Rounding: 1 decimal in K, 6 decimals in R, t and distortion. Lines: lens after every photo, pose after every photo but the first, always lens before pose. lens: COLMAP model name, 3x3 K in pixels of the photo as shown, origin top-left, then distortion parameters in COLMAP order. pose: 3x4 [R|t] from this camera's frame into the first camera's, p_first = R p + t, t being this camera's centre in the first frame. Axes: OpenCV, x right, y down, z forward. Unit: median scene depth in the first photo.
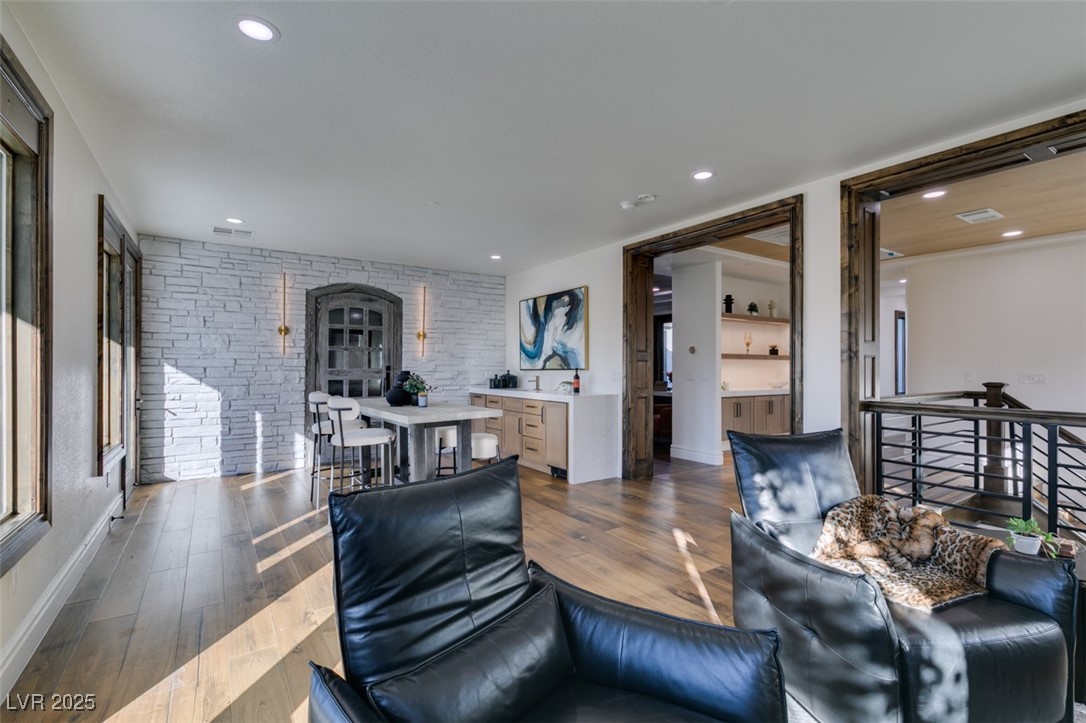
lens RADIAL K [[484.6, 0, 539.5], [0, 484.6, 366.0], [0, 0, 1]] dist [-0.002193, 0.001035]
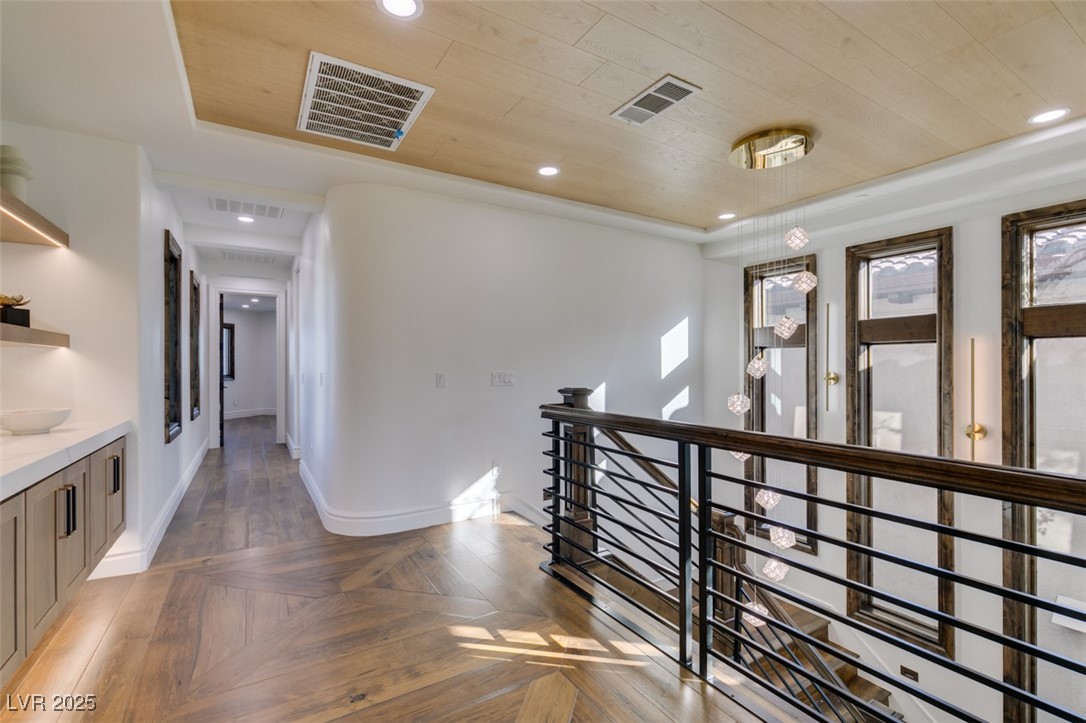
lens RADIAL K [[484.6, 0, 543.0], [0, 484.6, 371.5], [0, 0, 1]] dist [-0.002193, 0.001035]
pose [[0.038958, -0.018349, 0.999072, 0.227864], [0.002726, 0.999830, 0.018257, 0.000047], [-0.999237, 0.002013, 0.039001, 0.815360]]
